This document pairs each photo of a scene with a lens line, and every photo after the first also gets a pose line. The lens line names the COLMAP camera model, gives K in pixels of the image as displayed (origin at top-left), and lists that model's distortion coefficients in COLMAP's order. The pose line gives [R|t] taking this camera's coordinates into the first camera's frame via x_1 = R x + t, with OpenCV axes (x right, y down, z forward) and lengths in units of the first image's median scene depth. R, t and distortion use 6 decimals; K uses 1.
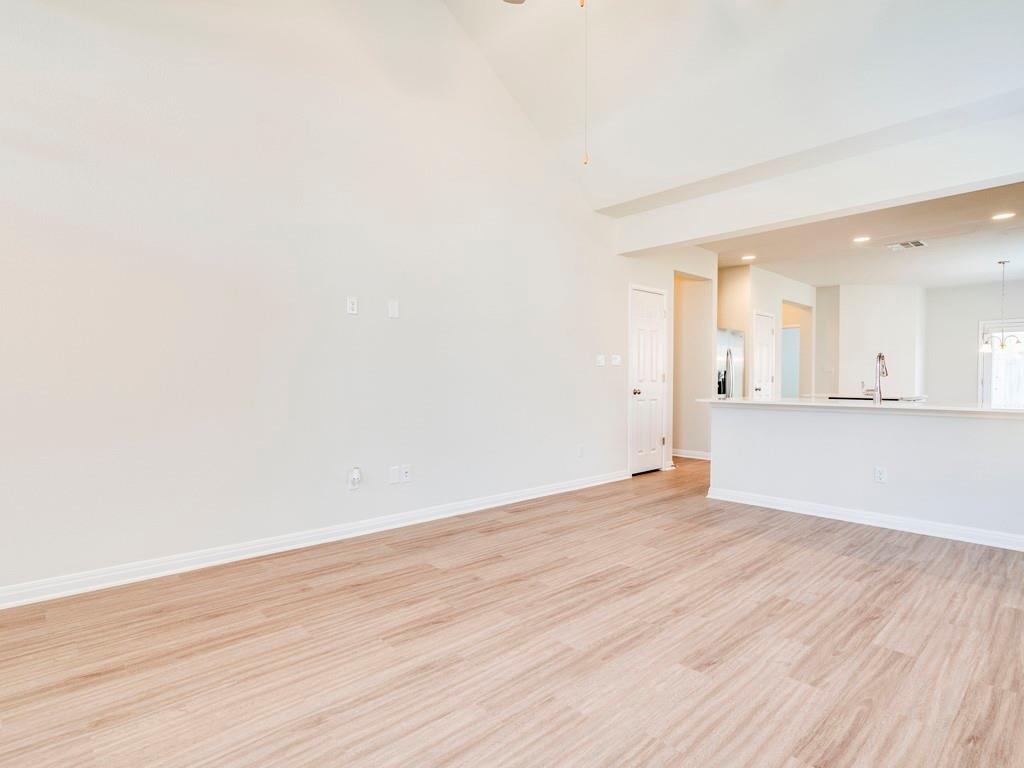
lens RADIAL K [[549.5, 0, 511.8], [0, 549.5, 383.2], [0, 0, 1]] dist [0.003520, 0.001188]
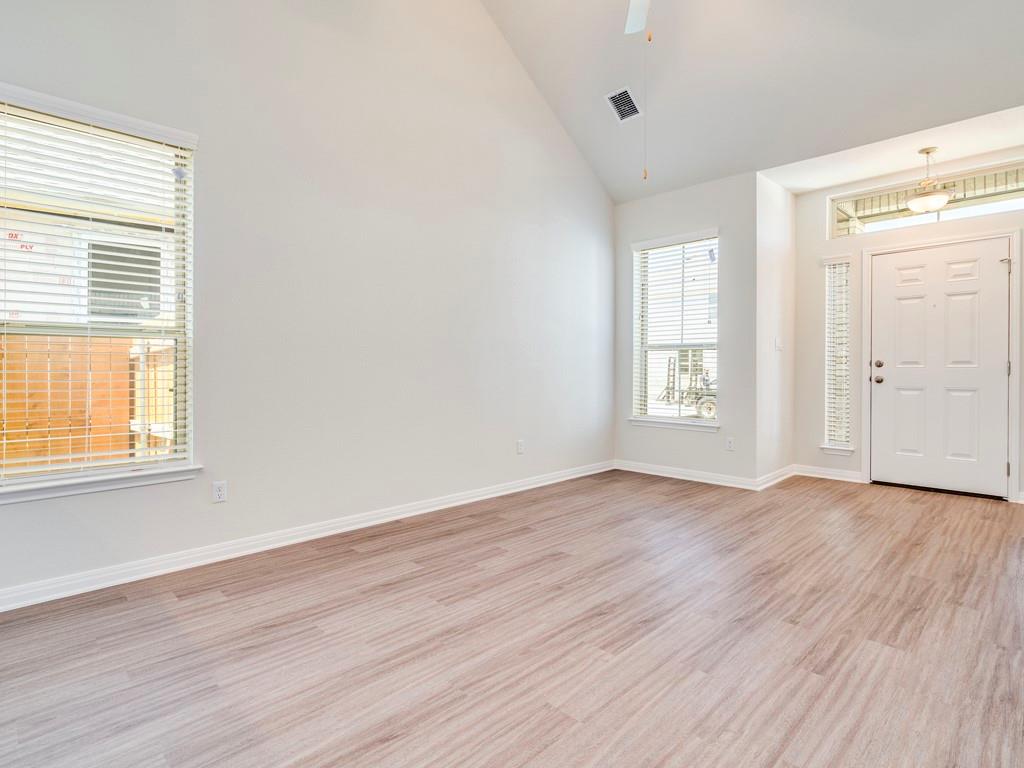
lens RADIAL K [[549.5, 0, 511.6], [0, 549.5, 377.4], [0, 0, 1]] dist [0.003520, 0.001188]
pose [[-0.999507, -0.001686, -0.031340, 0.383068], [-0.002498, 0.999662, 0.025882, -0.020075], [0.031286, 0.025948, -0.999174, 1.842117]]
